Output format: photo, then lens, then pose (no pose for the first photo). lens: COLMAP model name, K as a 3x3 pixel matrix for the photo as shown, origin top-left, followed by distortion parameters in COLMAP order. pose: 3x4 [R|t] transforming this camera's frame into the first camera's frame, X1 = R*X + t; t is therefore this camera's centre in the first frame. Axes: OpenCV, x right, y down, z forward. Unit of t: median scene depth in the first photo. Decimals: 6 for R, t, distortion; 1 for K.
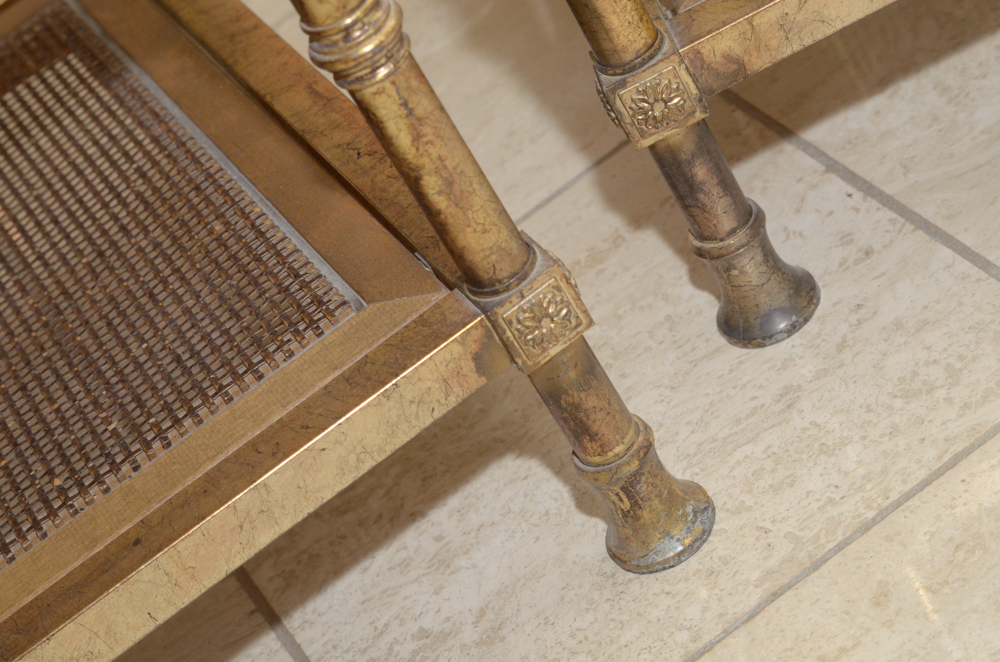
lens RADIAL K [[2699.2, 0, 500.0], [0, 2699.2, 331.0], [0, 0, 1]] dist [0.047164, 0.942273]
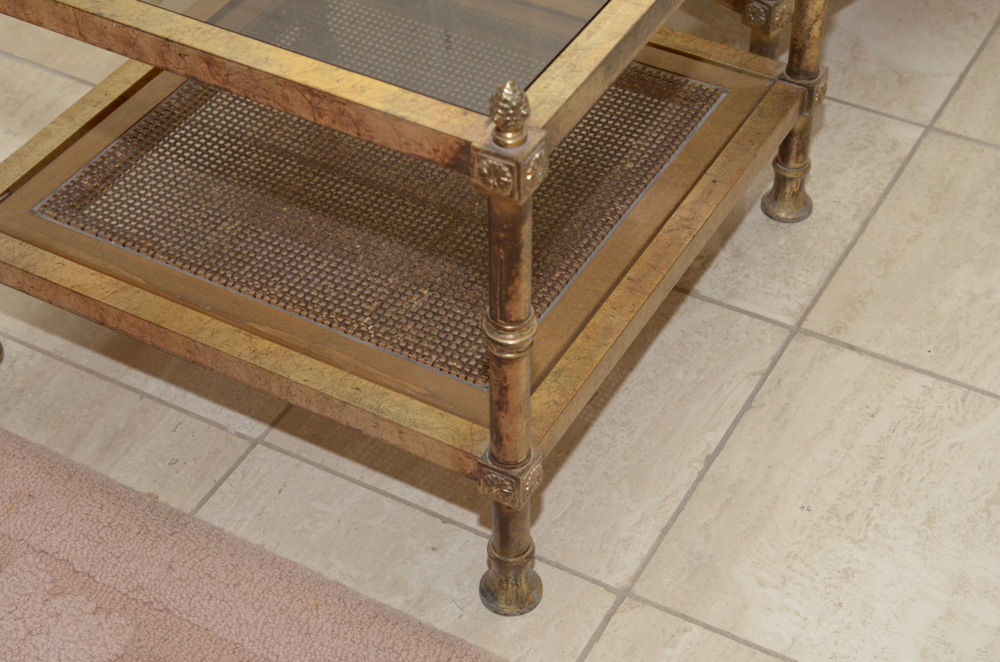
lens RADIAL K [[1874.9, 0, 500.0], [0, 1874.9, 331.0], [0, 0, 1]] dist [-0.019582, 0.124920]
pose [[0.747483, -0.015253, 0.664106, -1.188163], [0.069555, 0.996038, -0.055410, 0.254846], [-0.660630, 0.087610, 0.745582, 0.018646]]
